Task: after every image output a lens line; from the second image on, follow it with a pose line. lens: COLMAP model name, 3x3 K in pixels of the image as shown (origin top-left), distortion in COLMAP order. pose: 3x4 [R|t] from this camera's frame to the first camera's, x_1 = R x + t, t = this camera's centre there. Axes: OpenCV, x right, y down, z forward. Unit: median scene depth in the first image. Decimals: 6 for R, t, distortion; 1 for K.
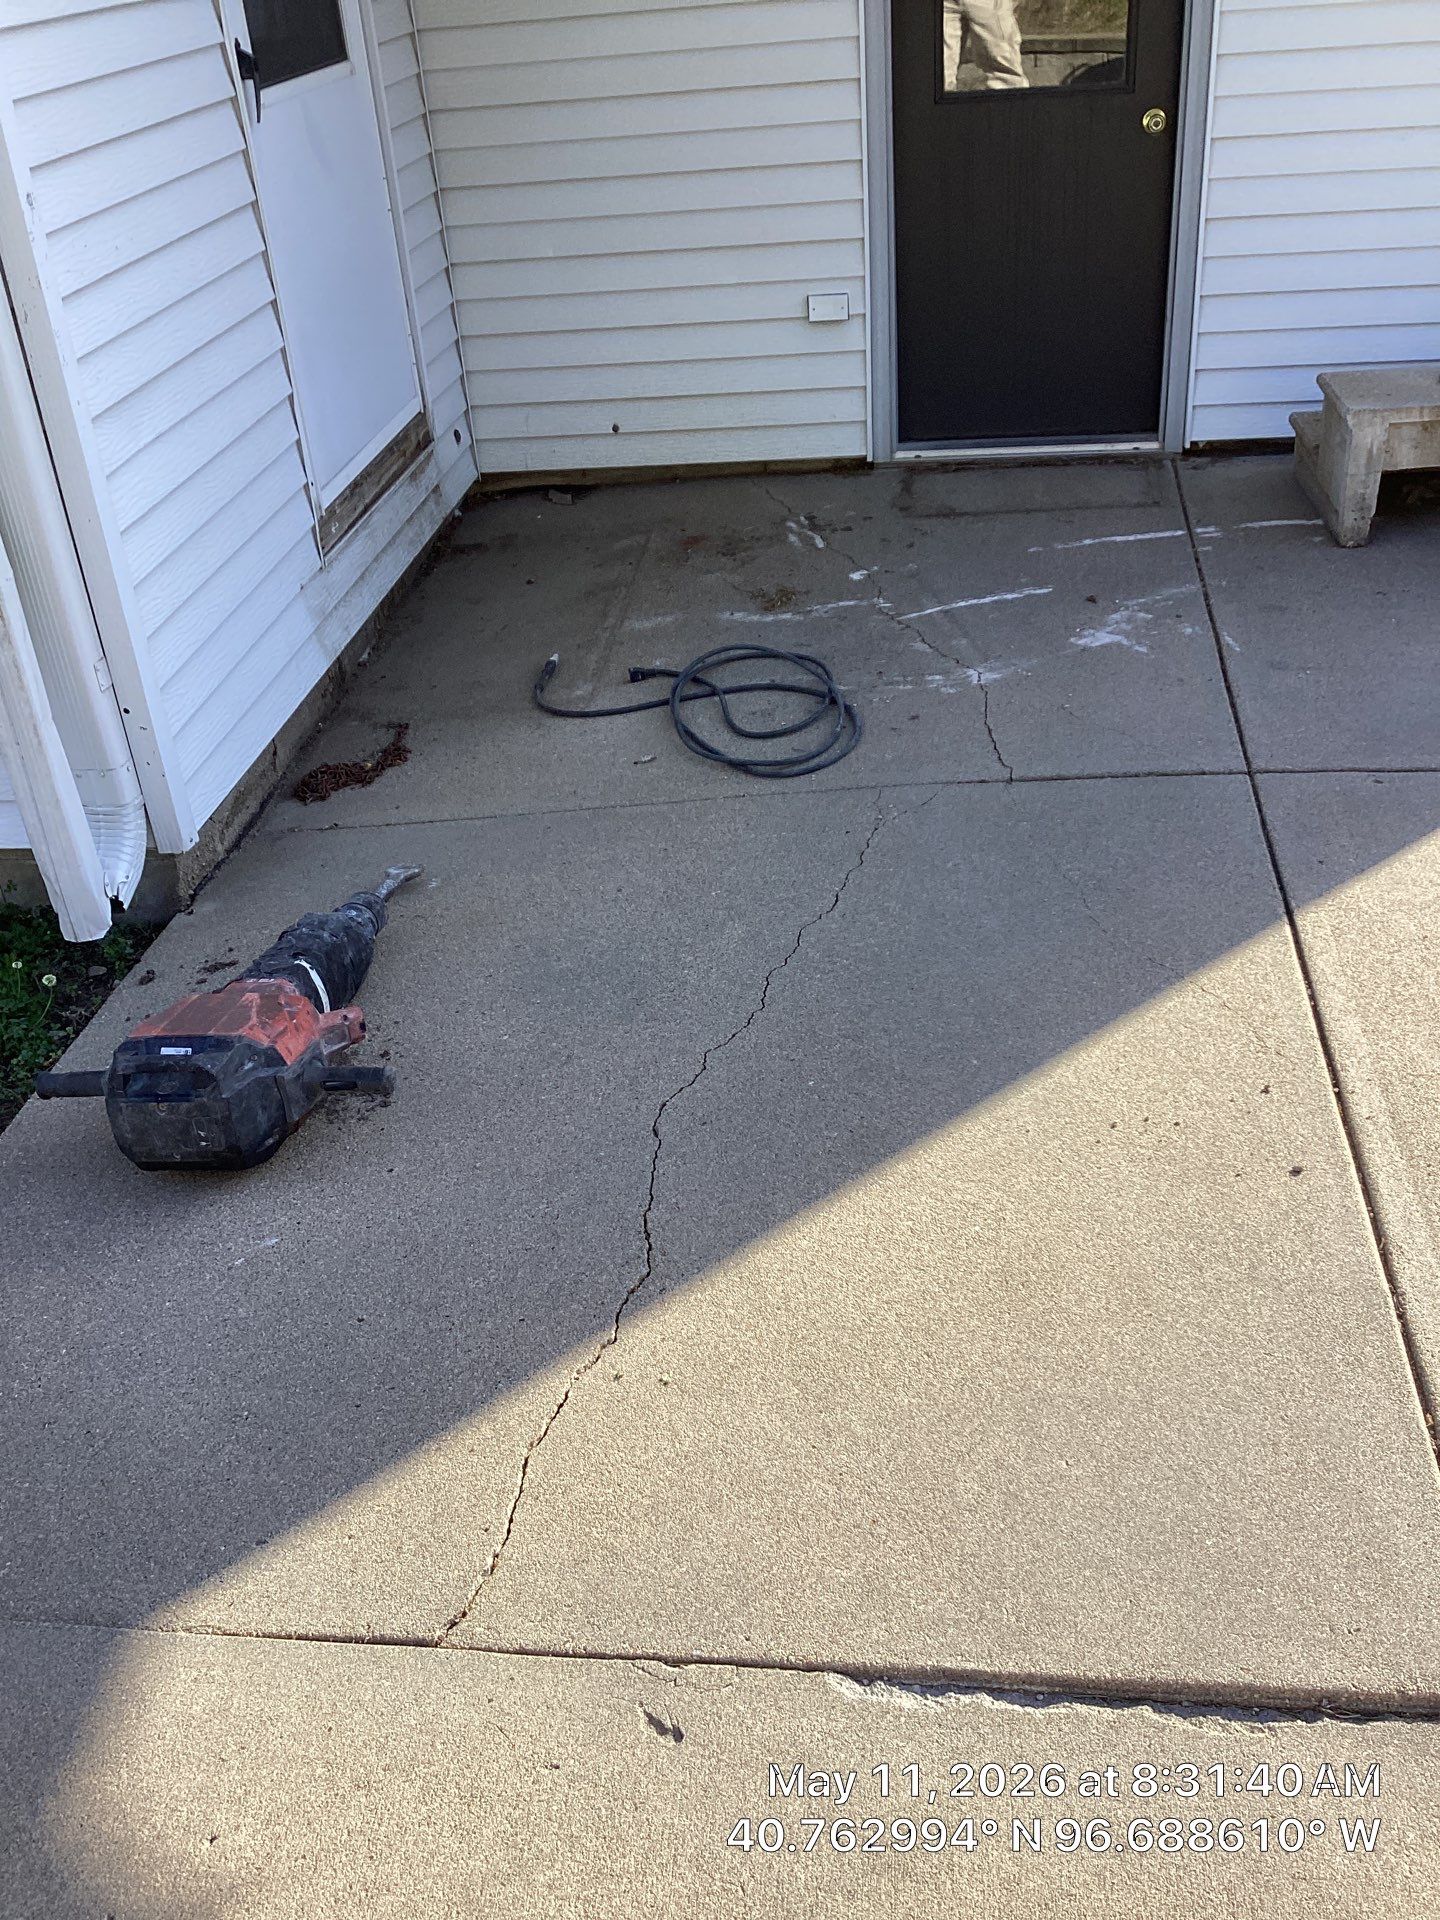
lens RADIAL K [[1779.7, 0, 720.0], [0, 1779.7, 960.0], [0, 0, 1]] dist [0.116850, -0.243706]
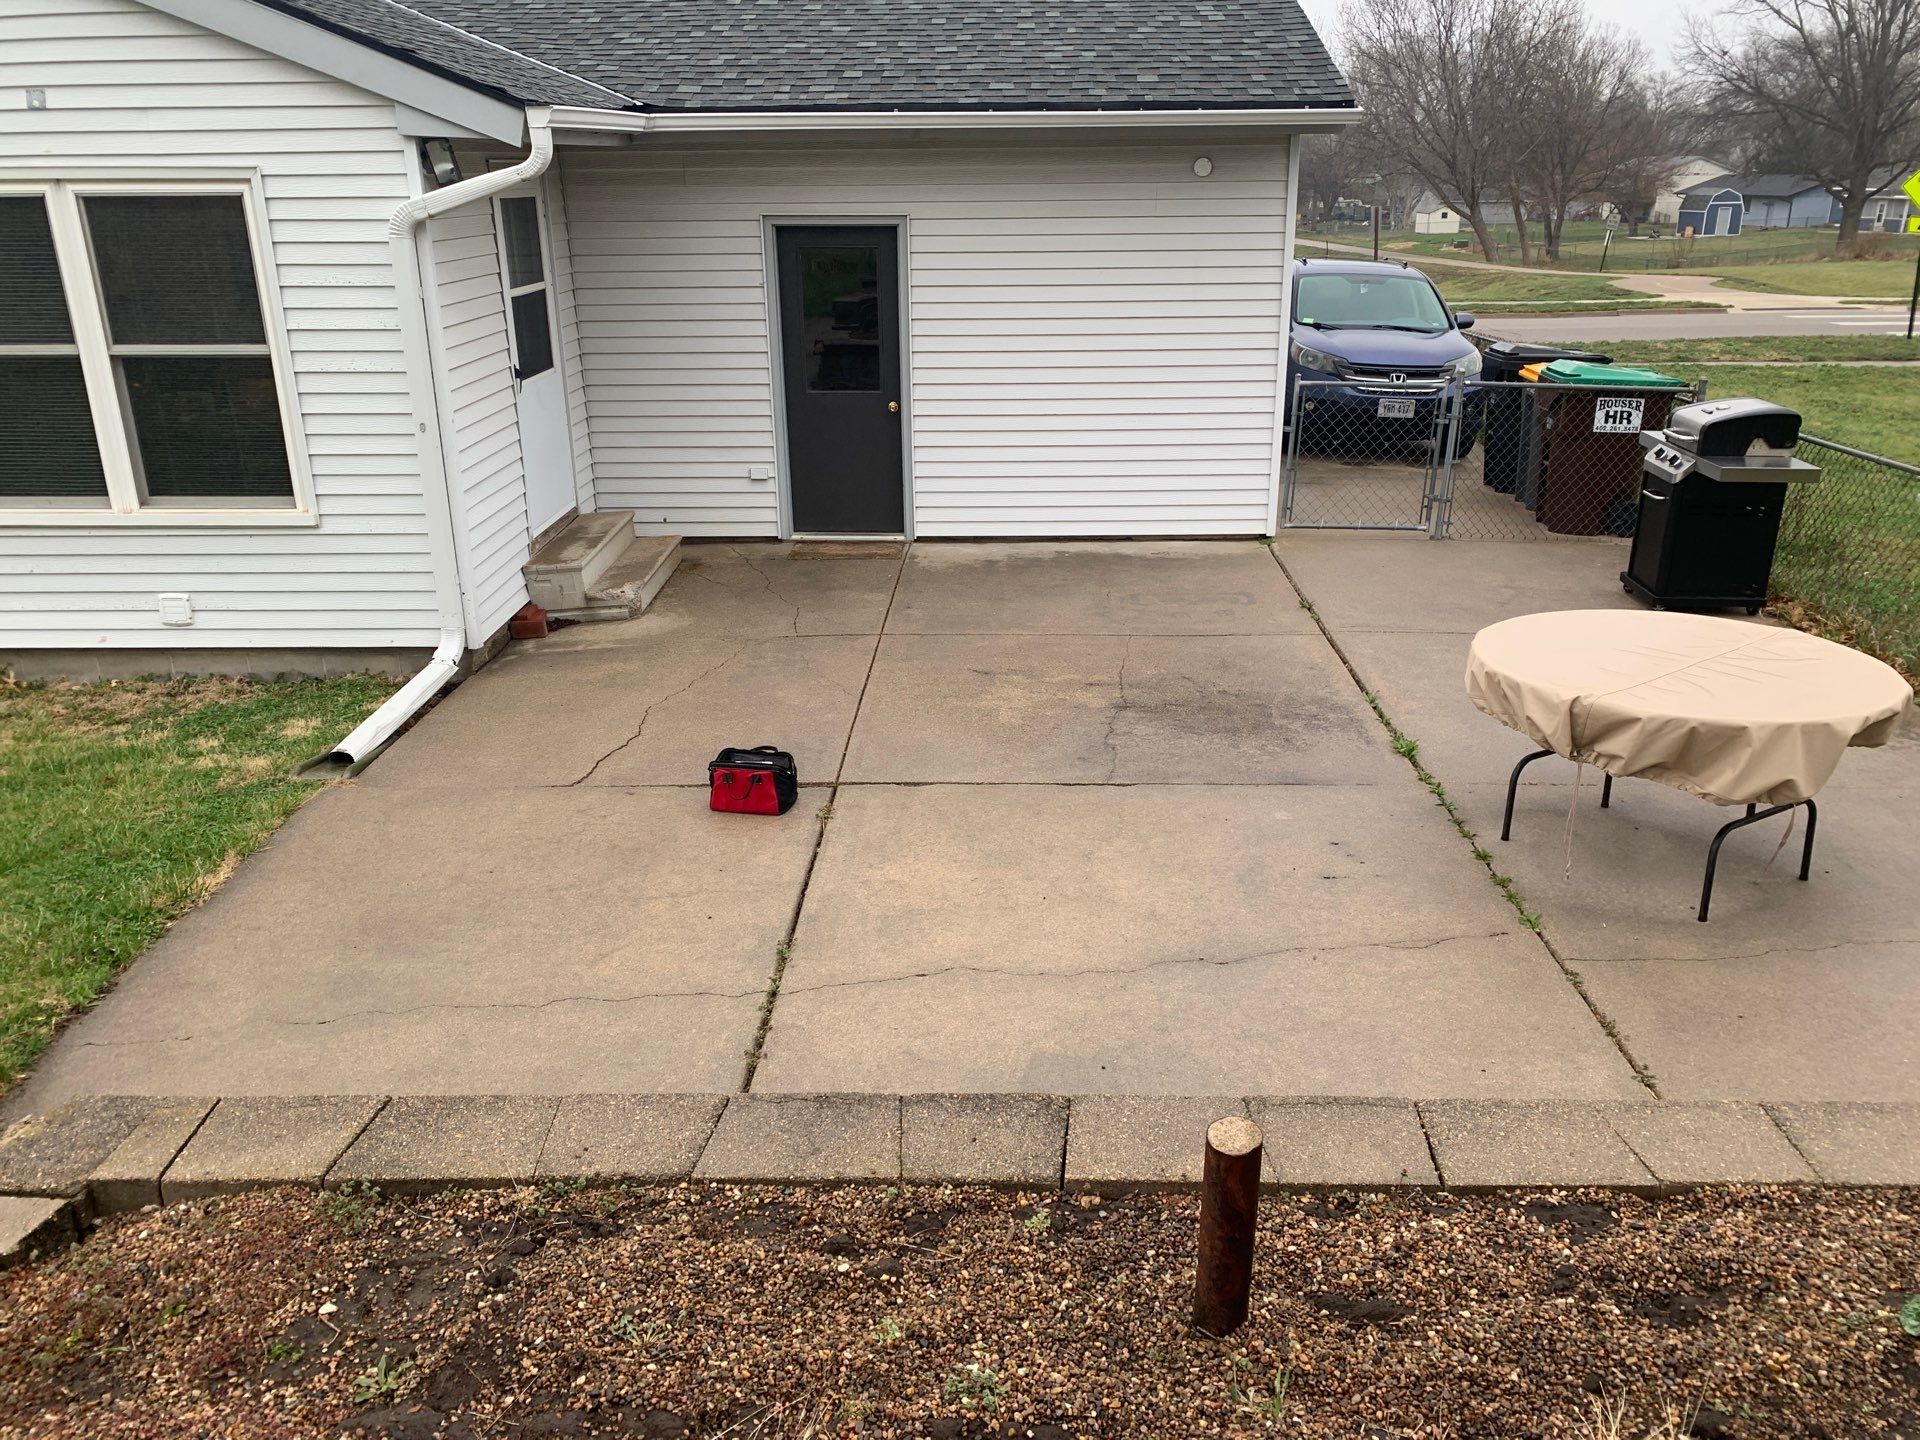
lens RADIAL K [[1519.7, 0, 1001.7], [0, 1519.7, 718.8], [0, 0, 1]] dist [0.039558, -0.006553]
pose [[0.991133, 0.025486, 0.130406, 0.153823], [0.000967, 0.980023, -0.198883, 0.428432], [-0.132870, 0.197245, 0.971308, -1.122682]]
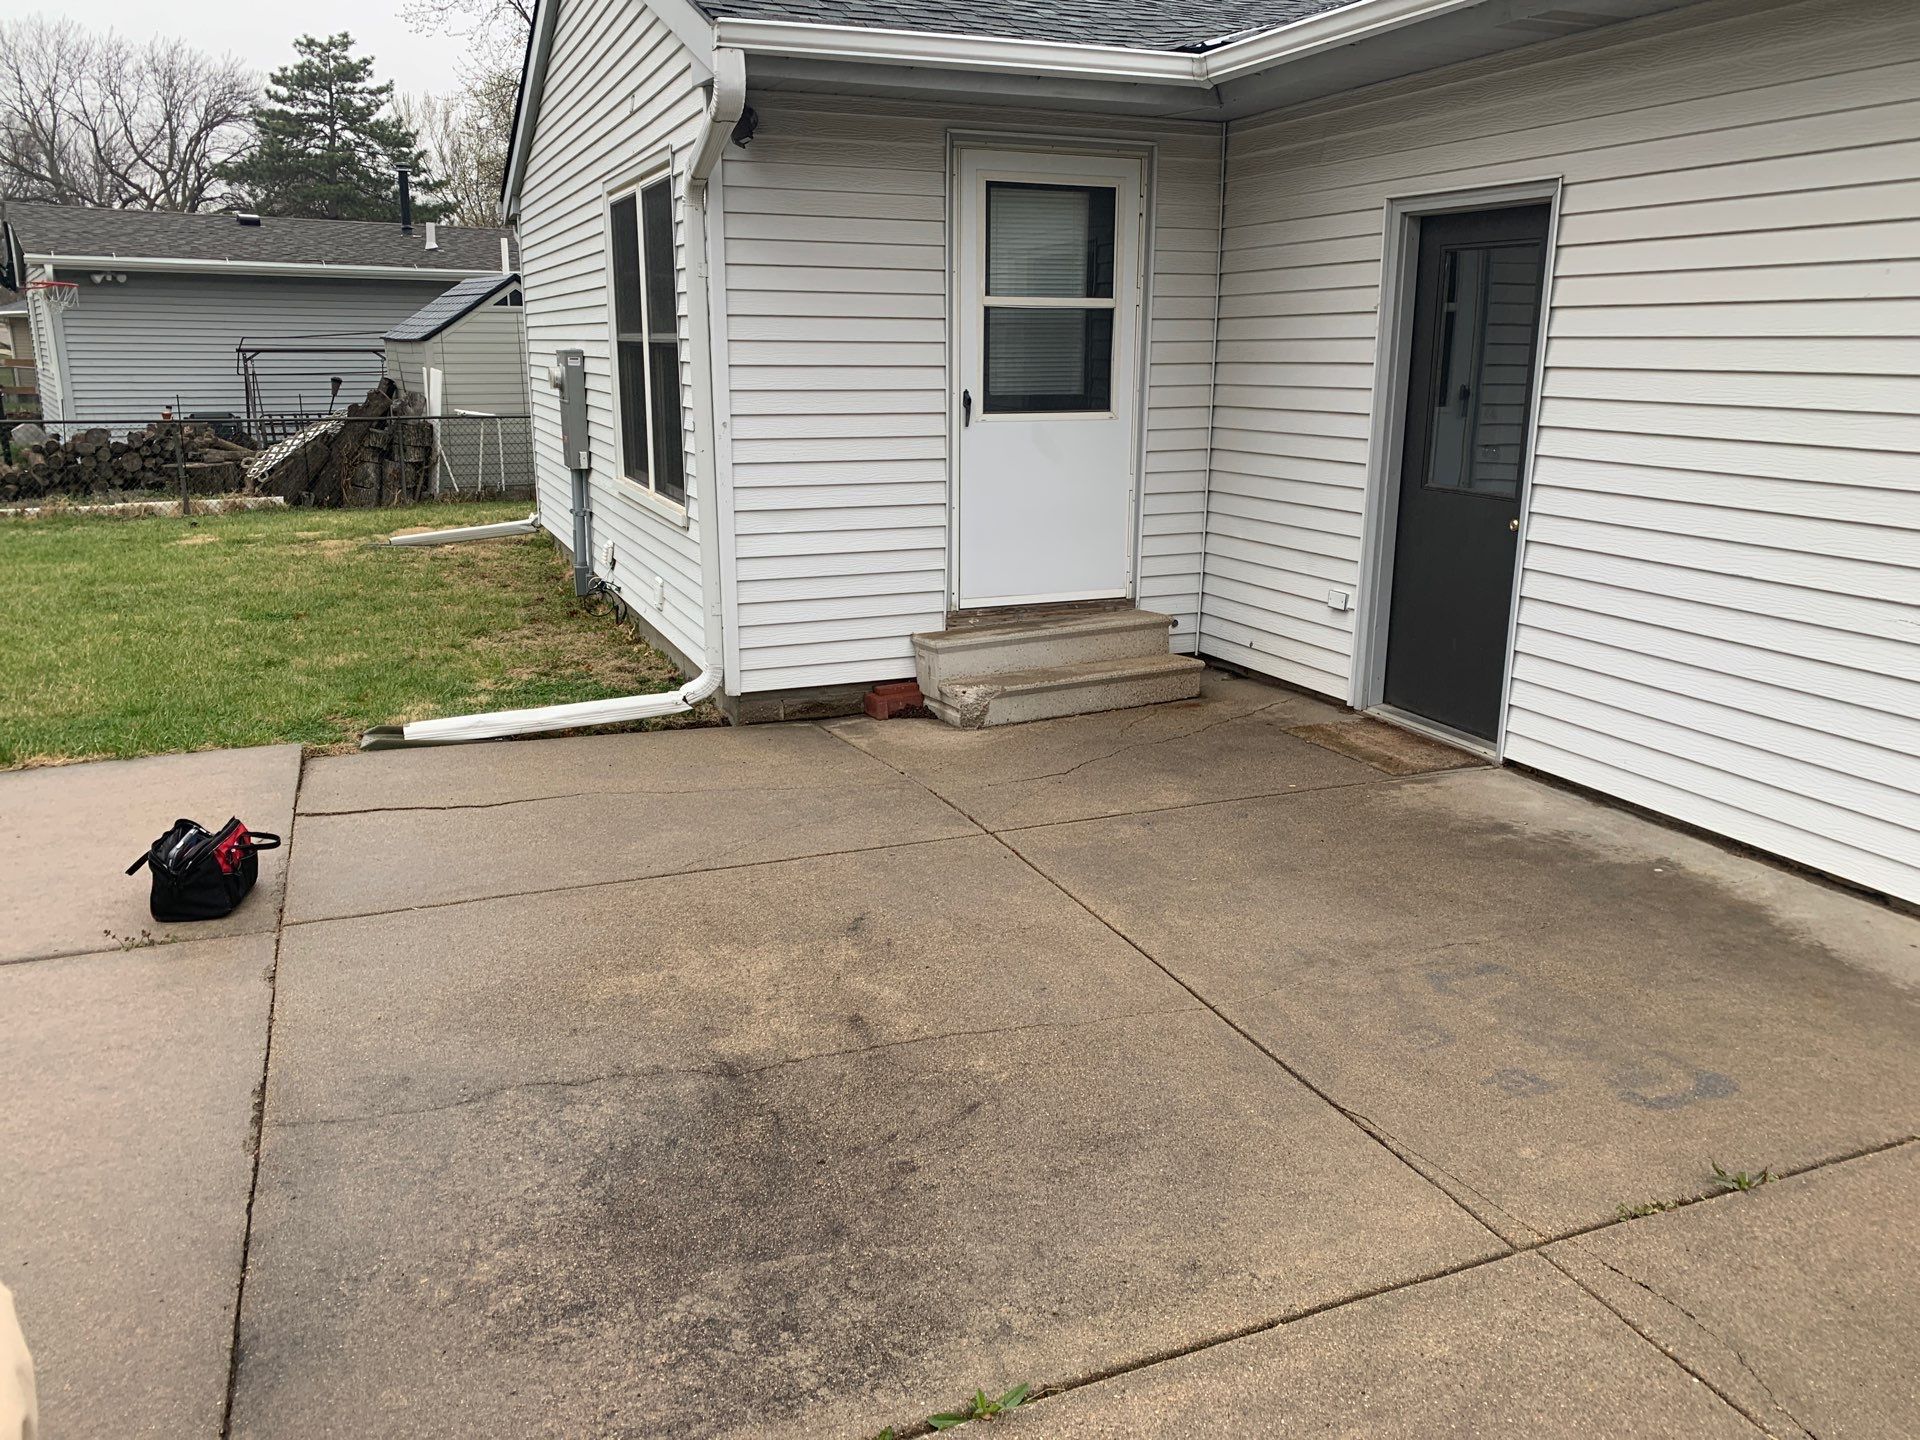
lens RADIAL K [[1482.7, 0, 964.6], [0, 1482.7, 696.2], [0, 0, 1]] dist [0.048960, -0.057265]
pose [[0.488506, 0.276607, -0.827557, 1.199674], [-0.488280, 0.872680, 0.003458, -0.180862], [0.723149, 0.402390, 0.561372, 0.139174]]
